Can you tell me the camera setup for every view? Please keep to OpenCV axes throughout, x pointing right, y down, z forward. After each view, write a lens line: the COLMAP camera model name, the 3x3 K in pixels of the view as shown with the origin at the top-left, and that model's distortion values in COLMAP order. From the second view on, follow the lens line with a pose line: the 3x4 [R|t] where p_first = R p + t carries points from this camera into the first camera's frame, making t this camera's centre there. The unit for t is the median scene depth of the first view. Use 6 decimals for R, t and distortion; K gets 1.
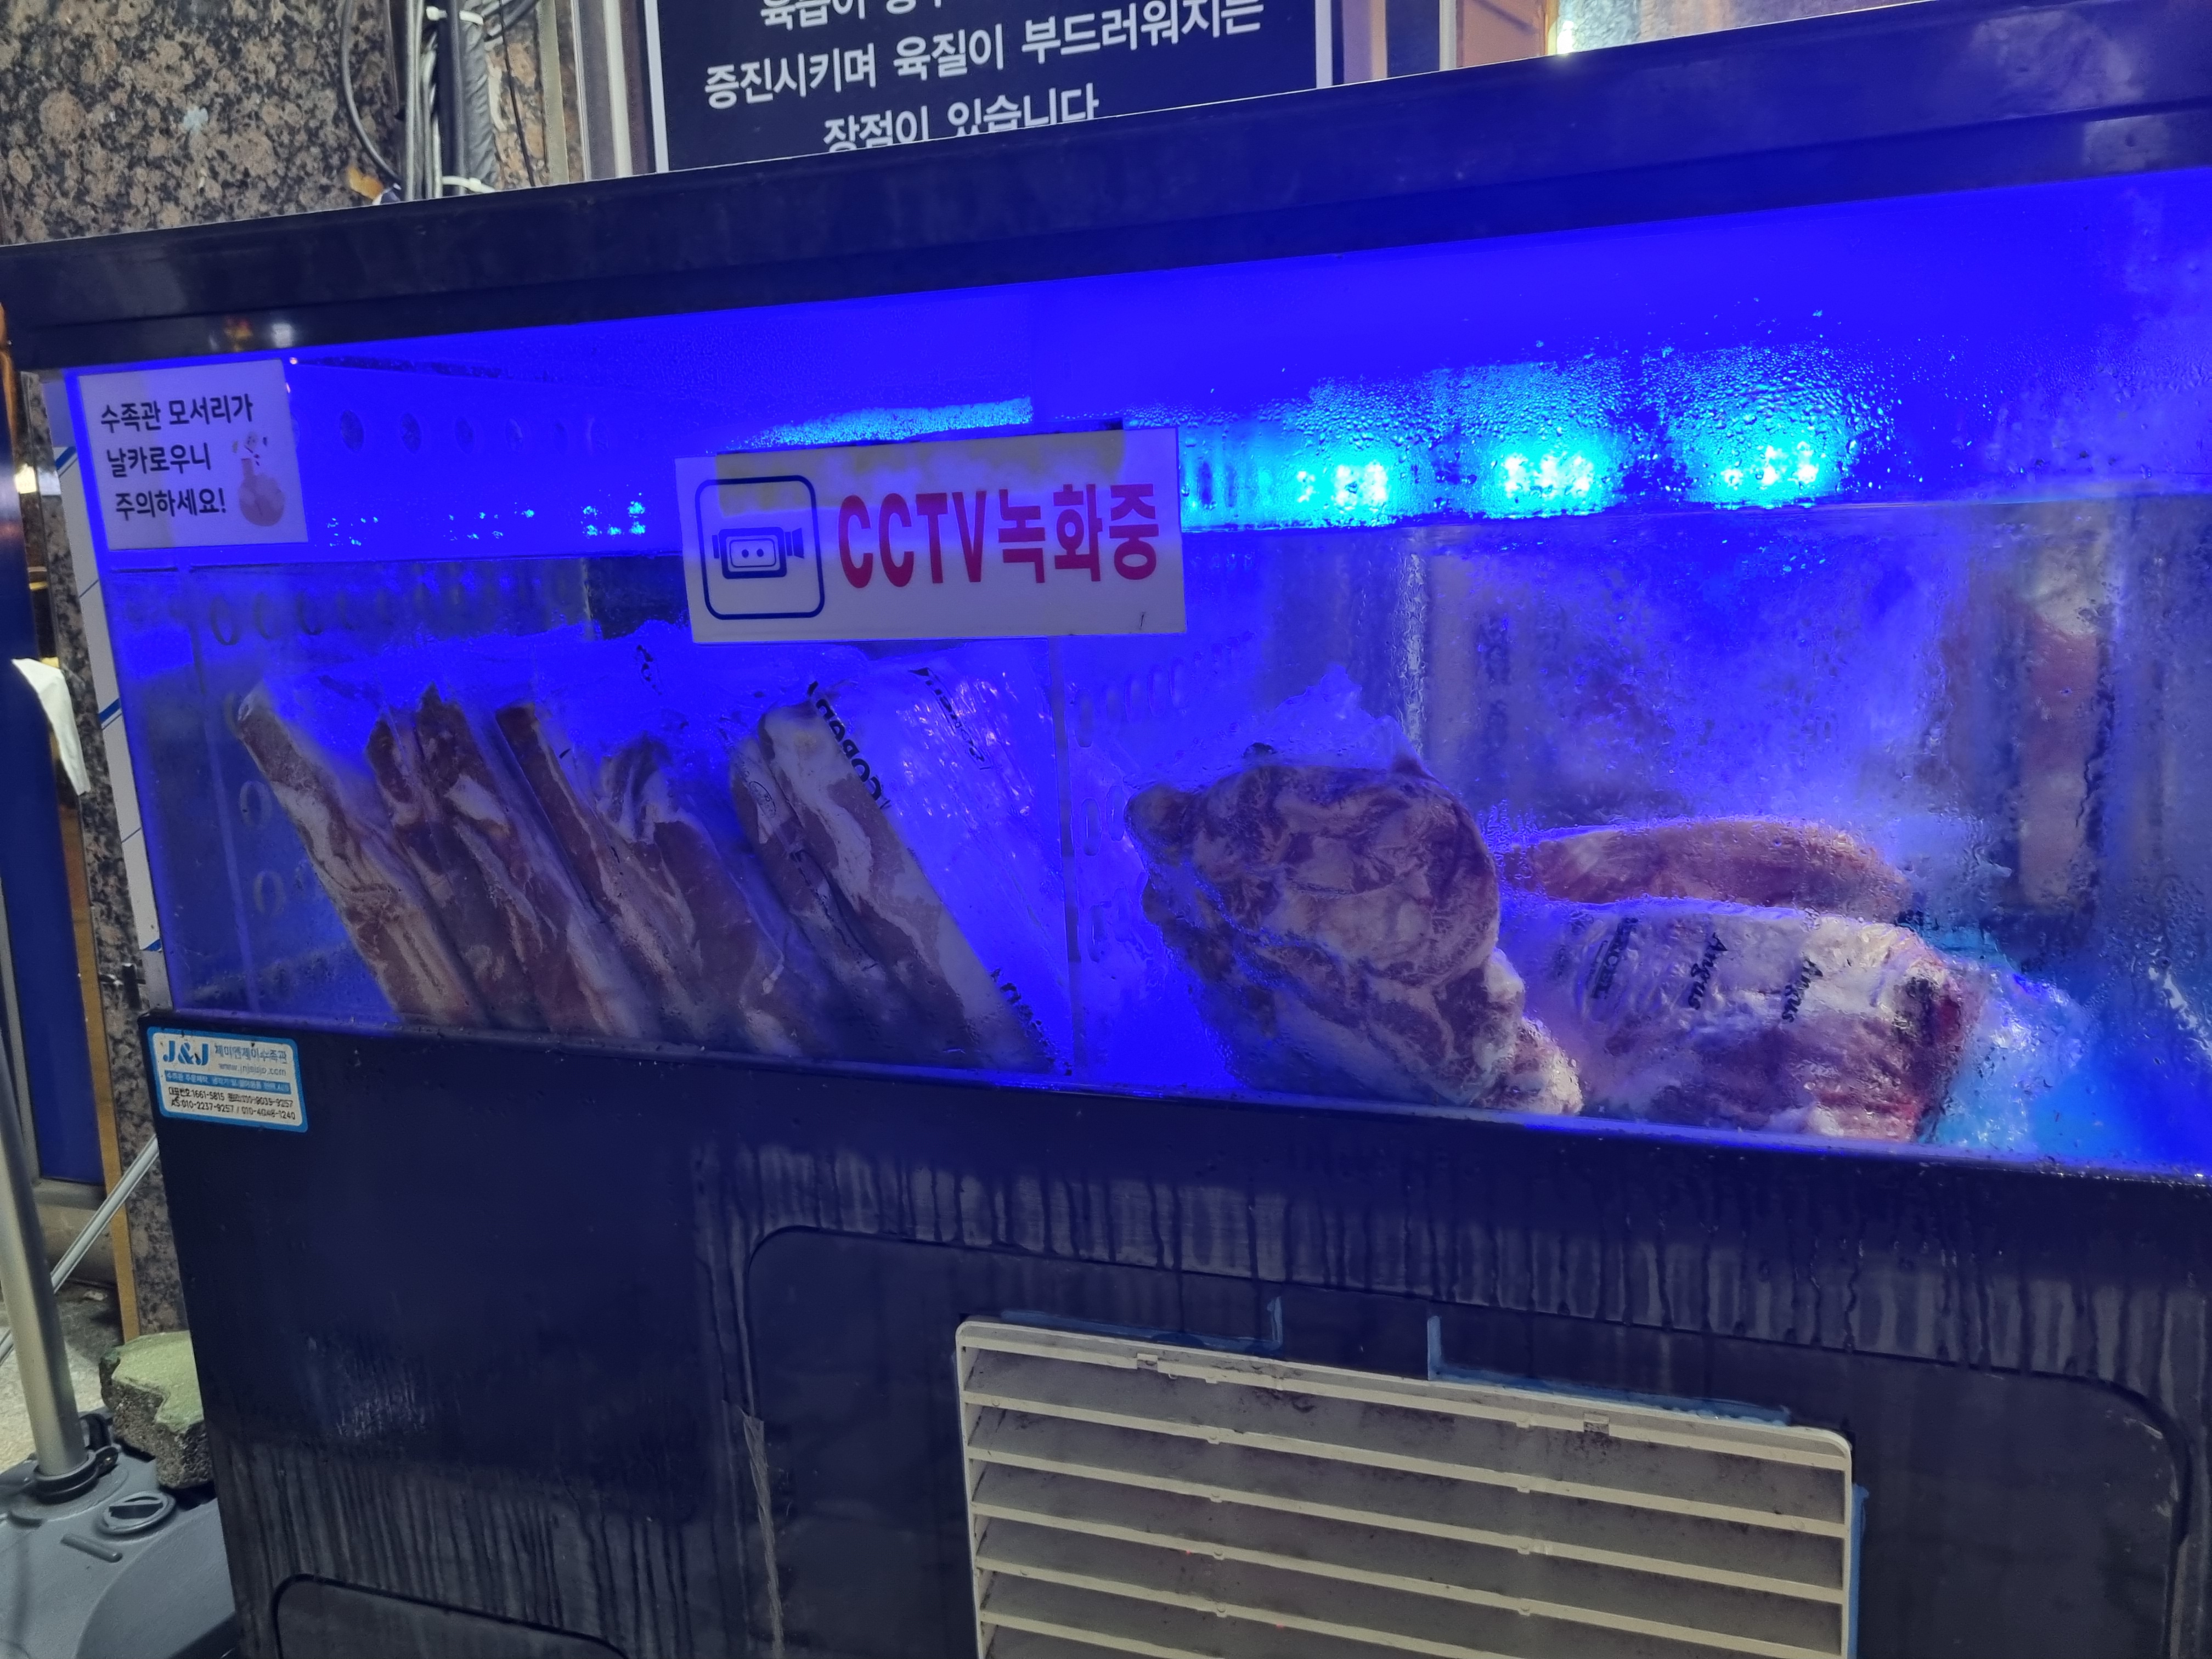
lens RADIAL K [[1657.3, 0, 1094.1], [0, 1657.3, 834.9], [0, 0, 1]] dist [0.002801, -0.021636]
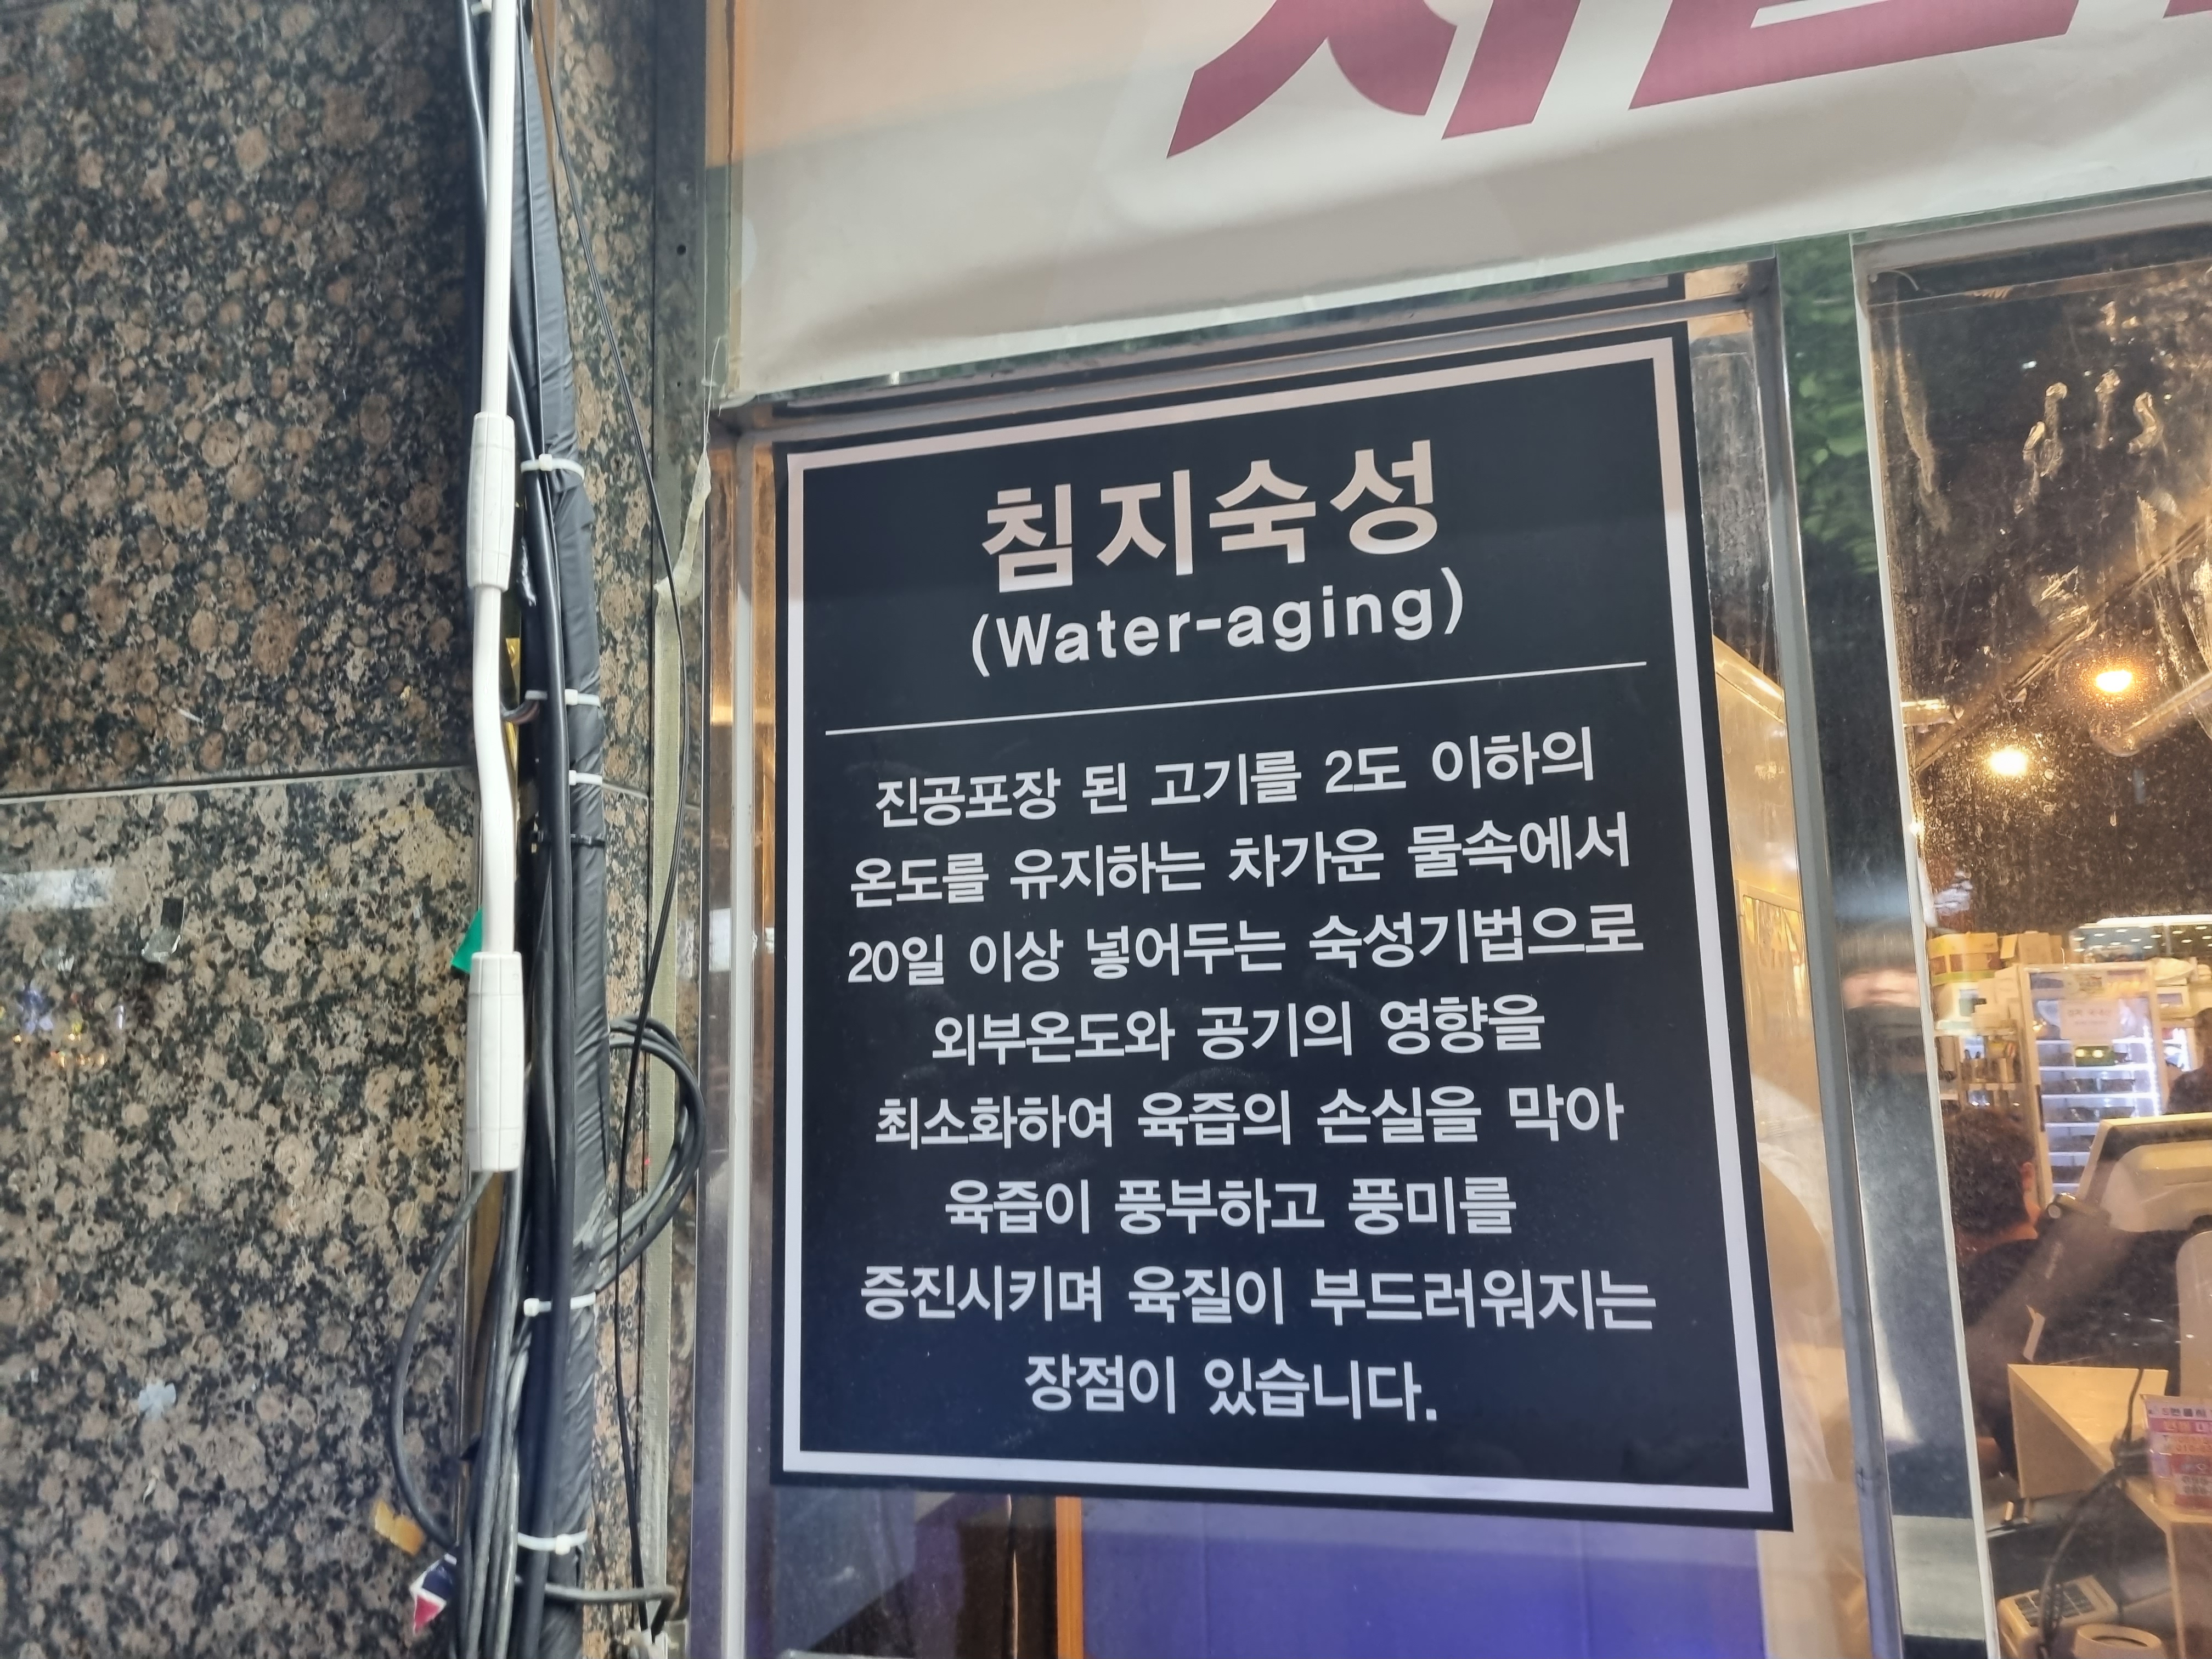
lens RADIAL K [[1657.3, 0, 1114.7], [0, 1657.3, 833.6], [0, 0, 1]] dist [0.002801, -0.021636]
pose [[0.996440, 0.021972, 0.081391, -0.198732], [0.006119, 0.944044, -0.329763, -0.426208], [-0.084082, 0.329087, 0.940549, 0.221542]]
